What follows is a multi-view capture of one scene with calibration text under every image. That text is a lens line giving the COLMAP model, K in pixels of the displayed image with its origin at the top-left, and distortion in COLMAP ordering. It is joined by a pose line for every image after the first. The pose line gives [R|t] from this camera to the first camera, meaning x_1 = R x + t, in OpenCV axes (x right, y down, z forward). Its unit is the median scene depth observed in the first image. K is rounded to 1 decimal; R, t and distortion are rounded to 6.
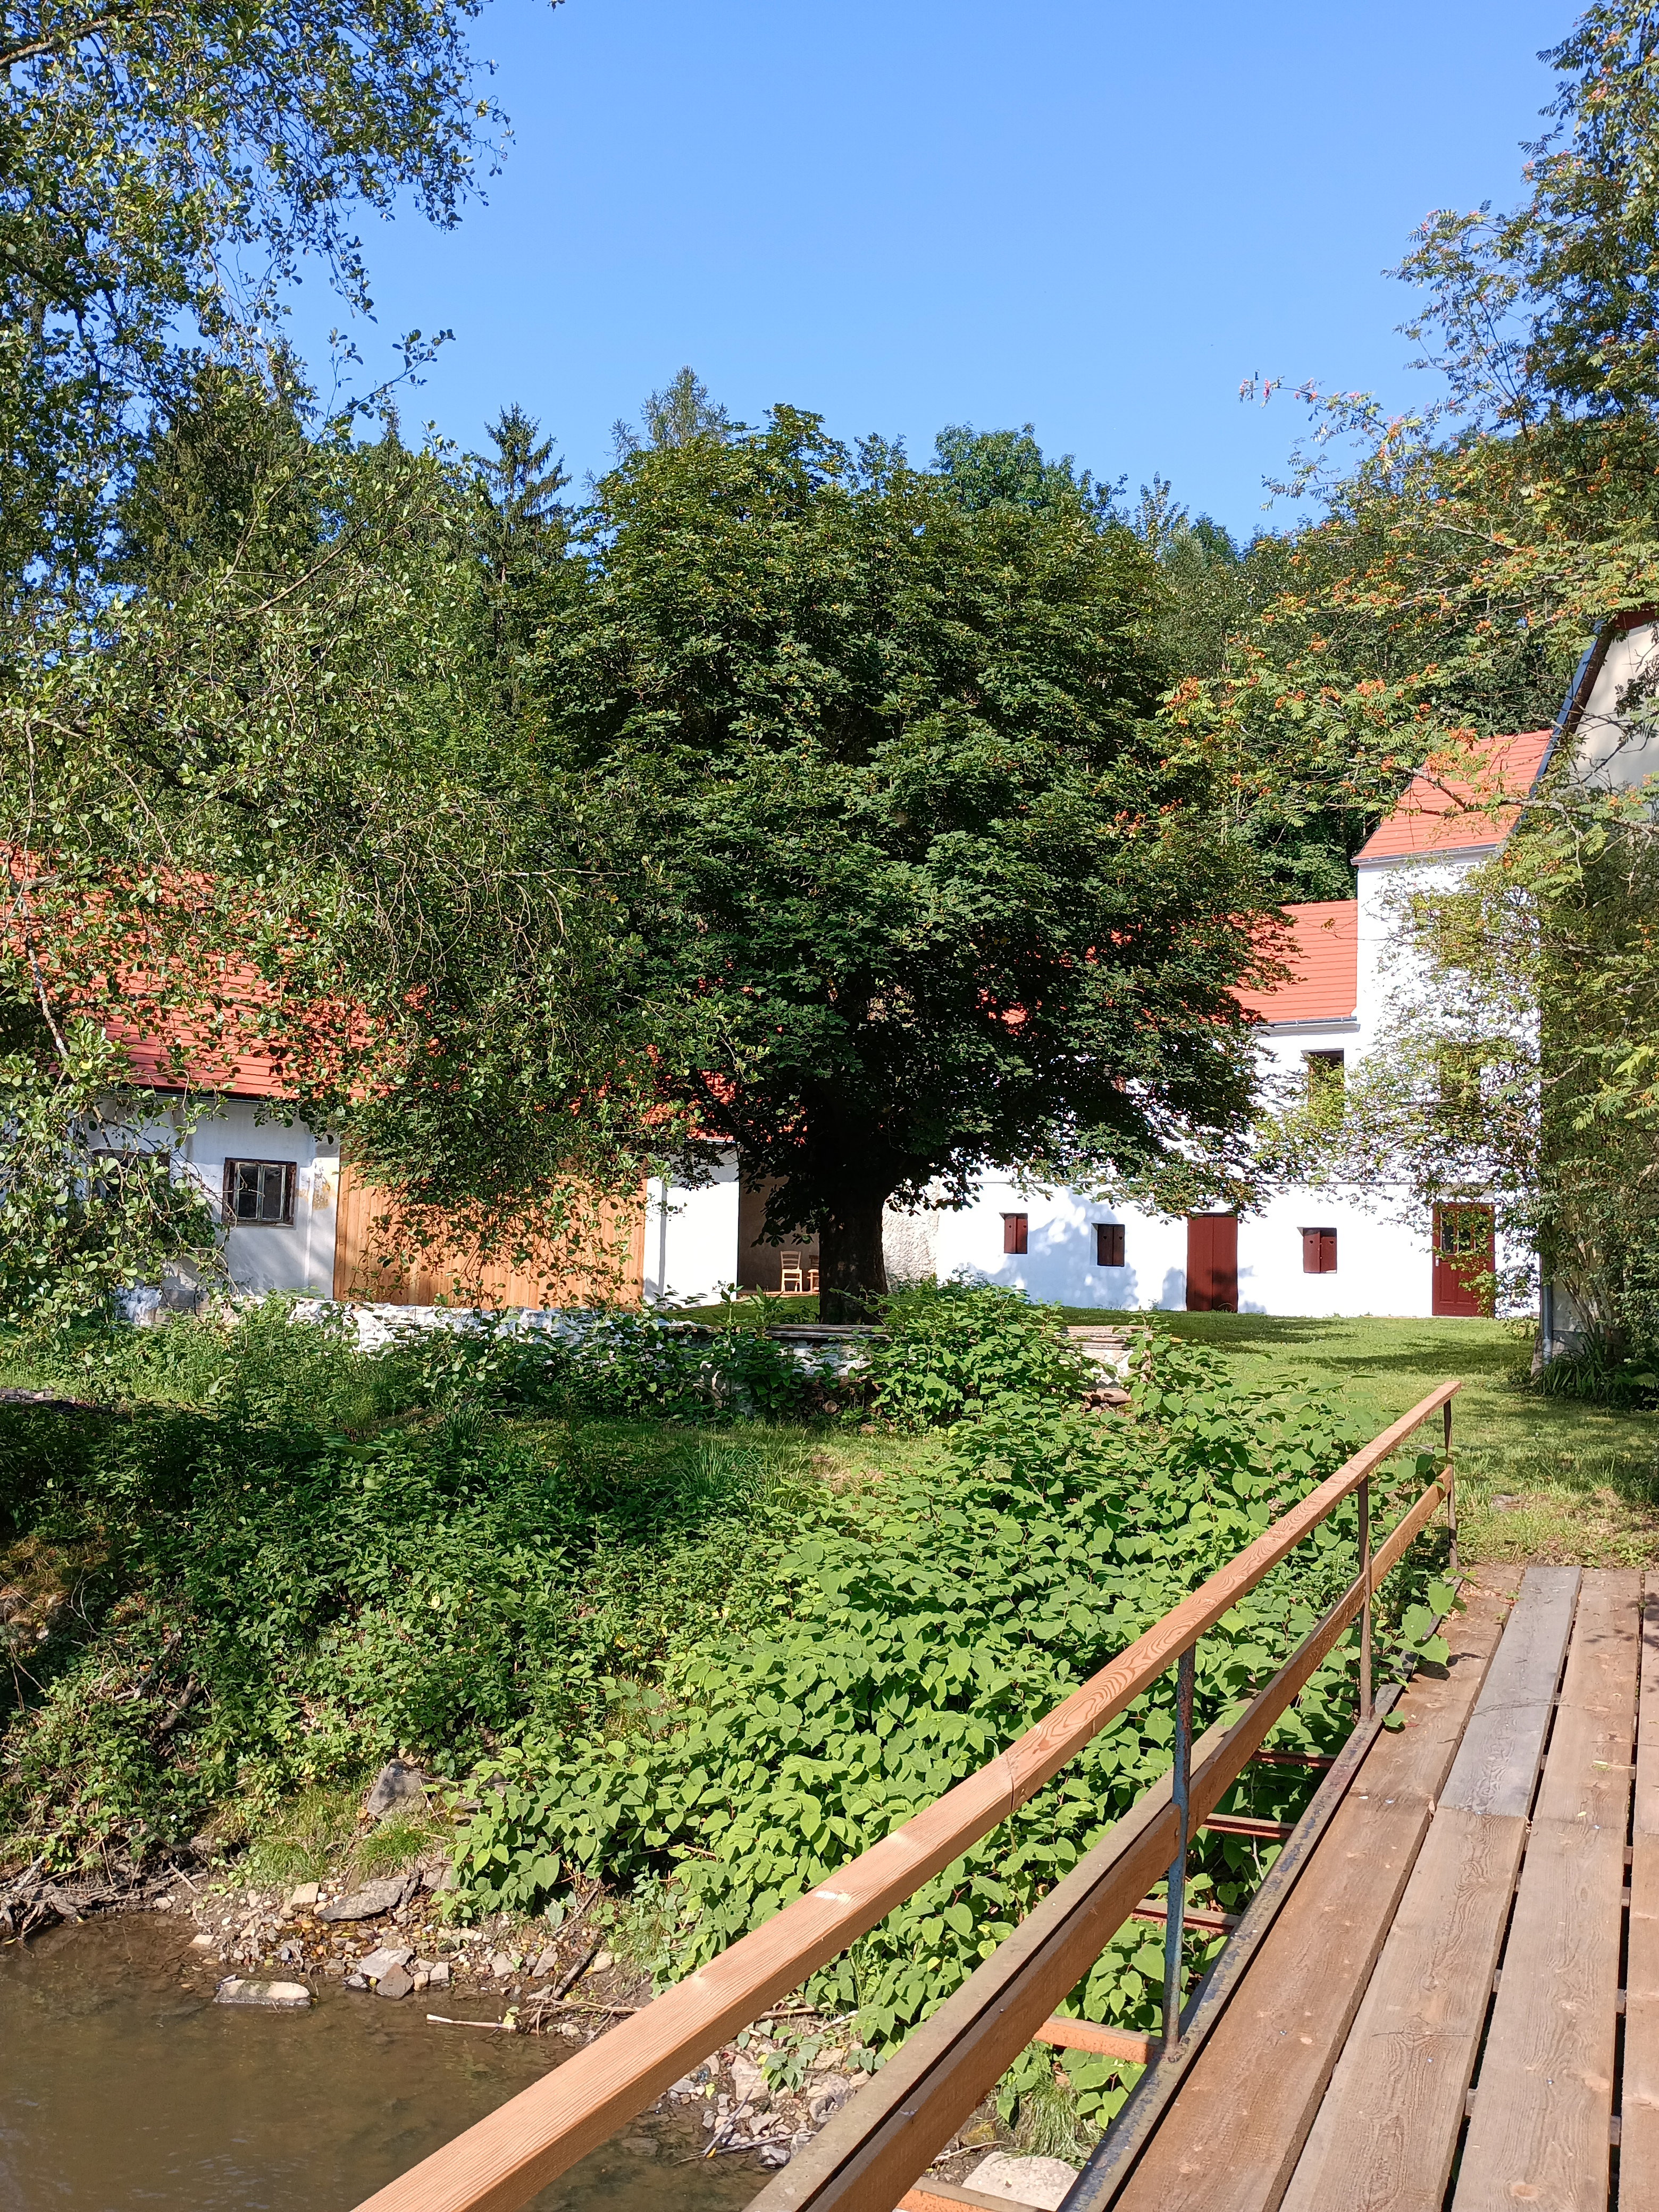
lens RADIAL K [[1951.9, 0, 829.5], [0, 1951.9, 1106.0], [0, 0, 1]] dist [0.071040, -0.160605]
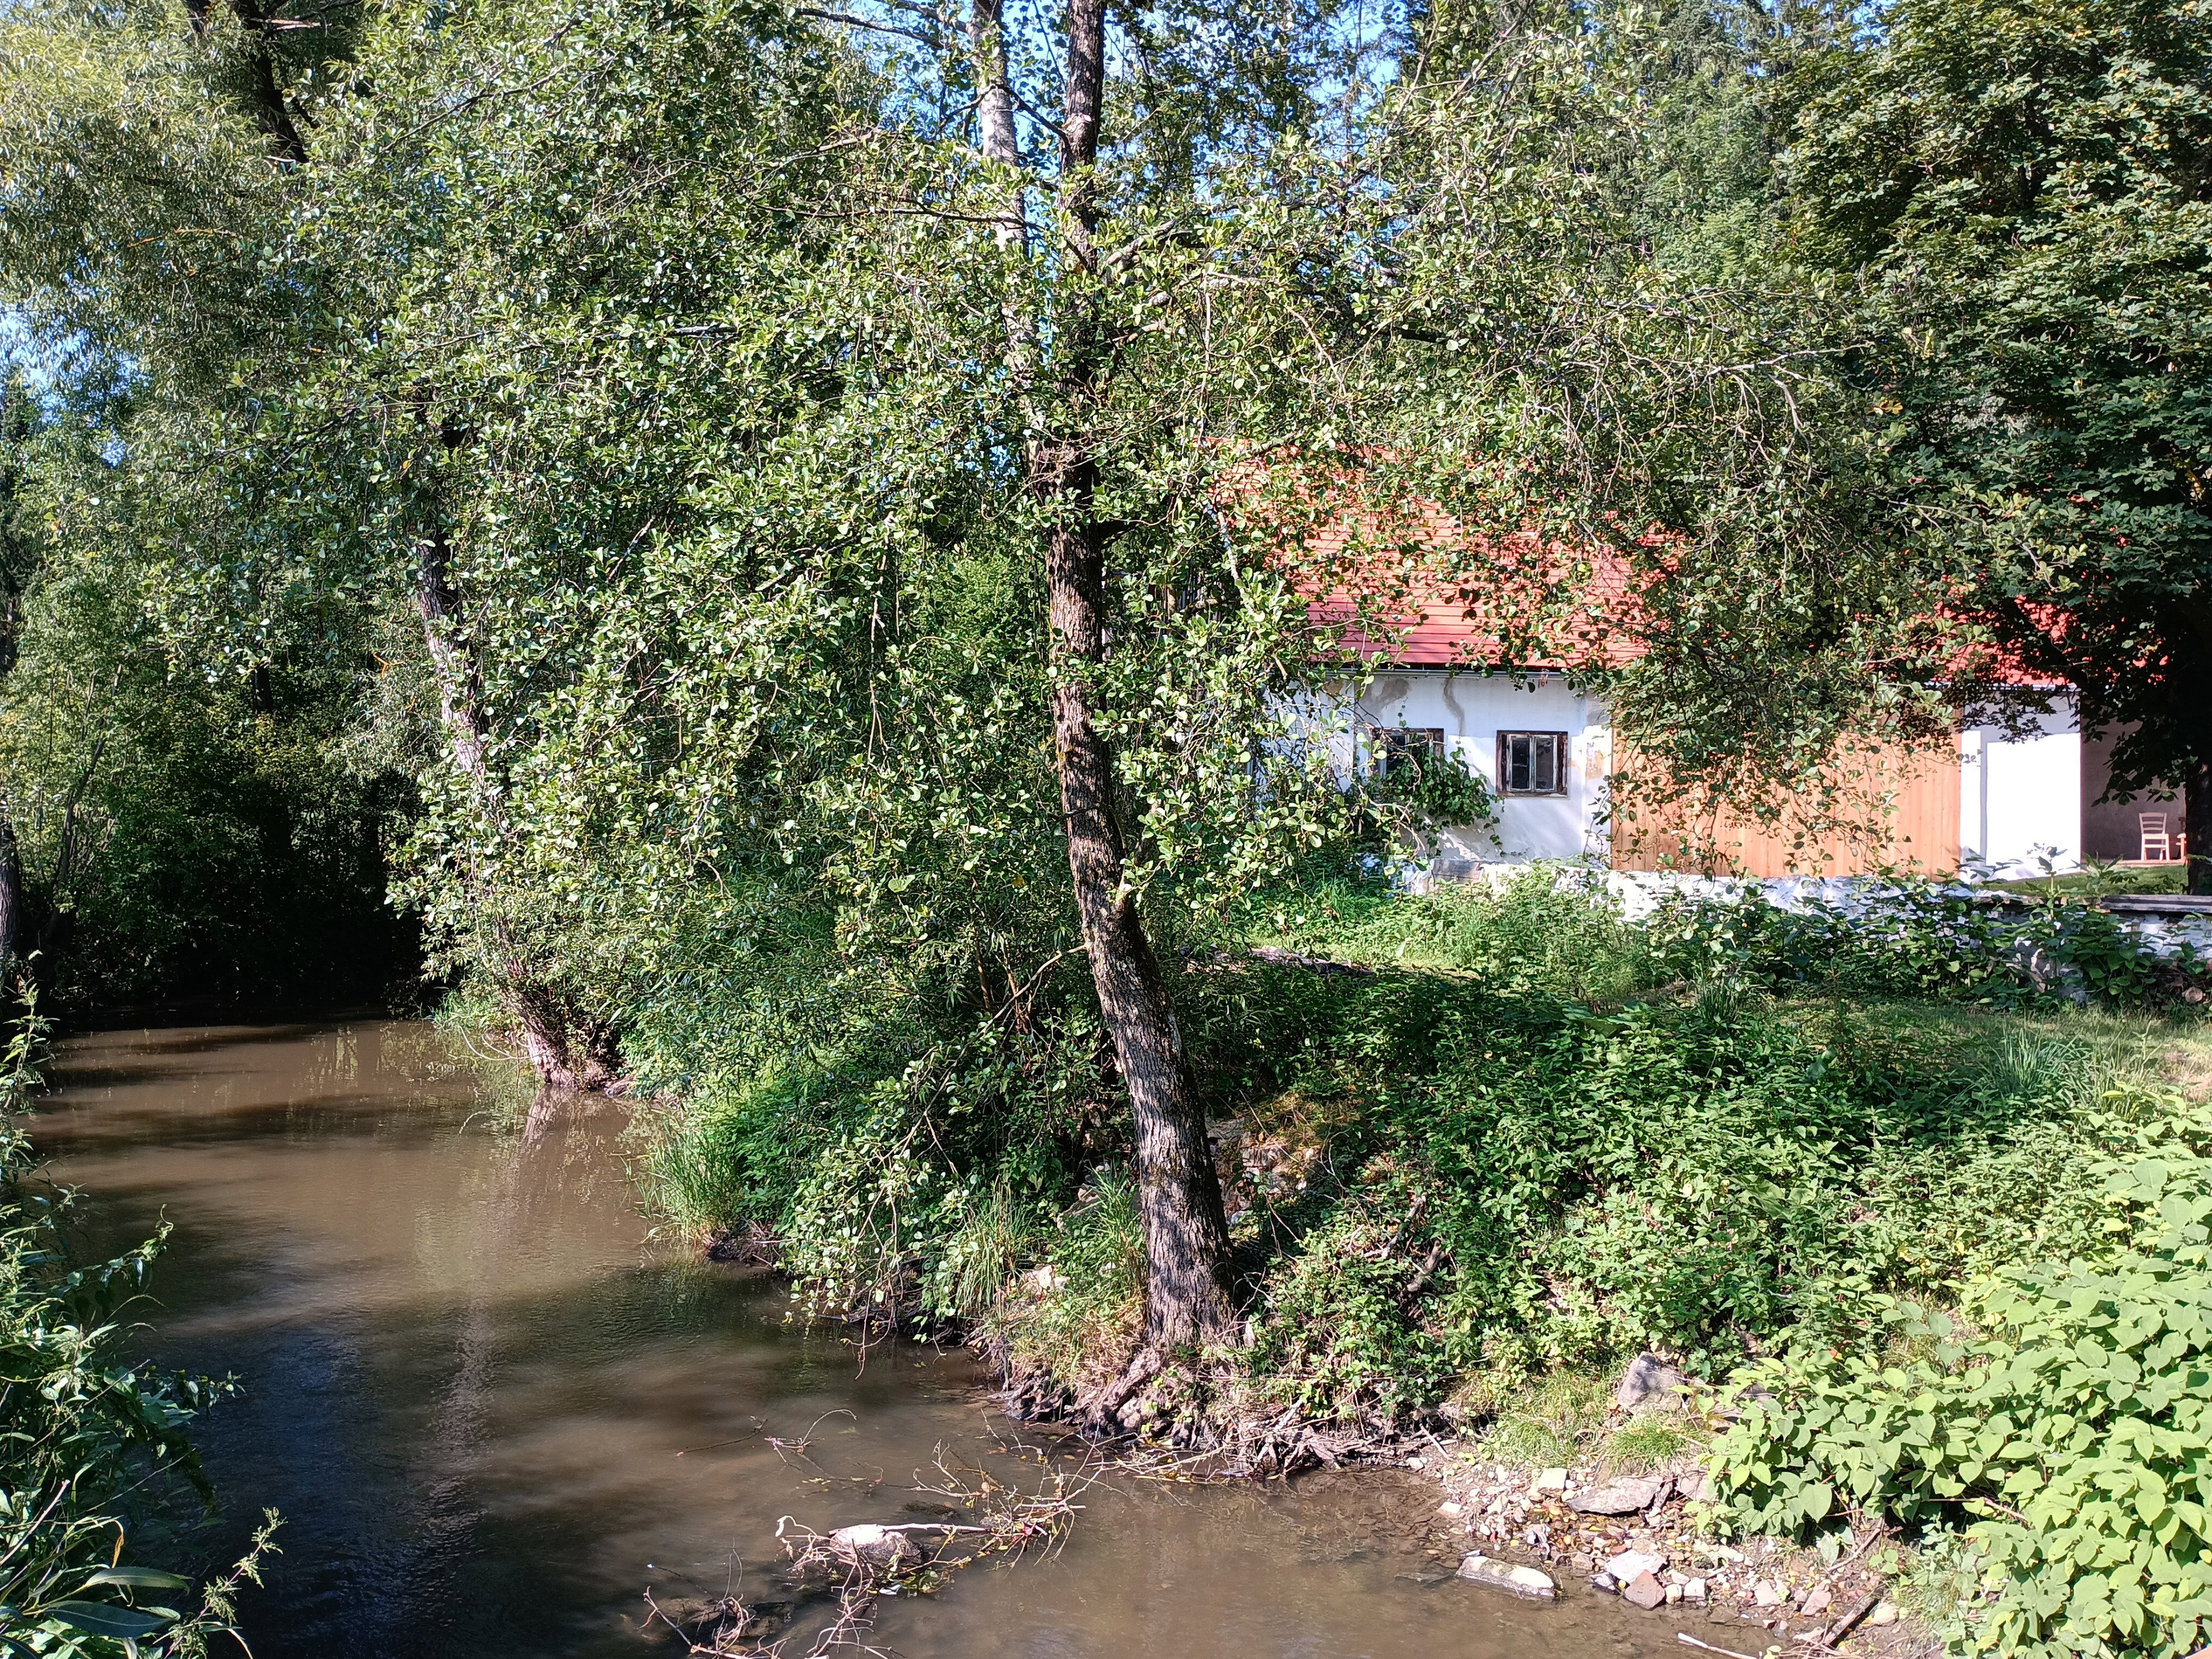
lens RADIAL K [[1833.9, 0, 1106.0], [0, 1833.9, 829.5], [0, 0, 1]] dist [0.020632, -0.032175]
pose [[0.848883, -0.017025, -0.528306, 0.026471], [0.053426, 0.997126, 0.053712, 0.023957], [0.525873, -0.073821, 0.847353, 0.142166]]
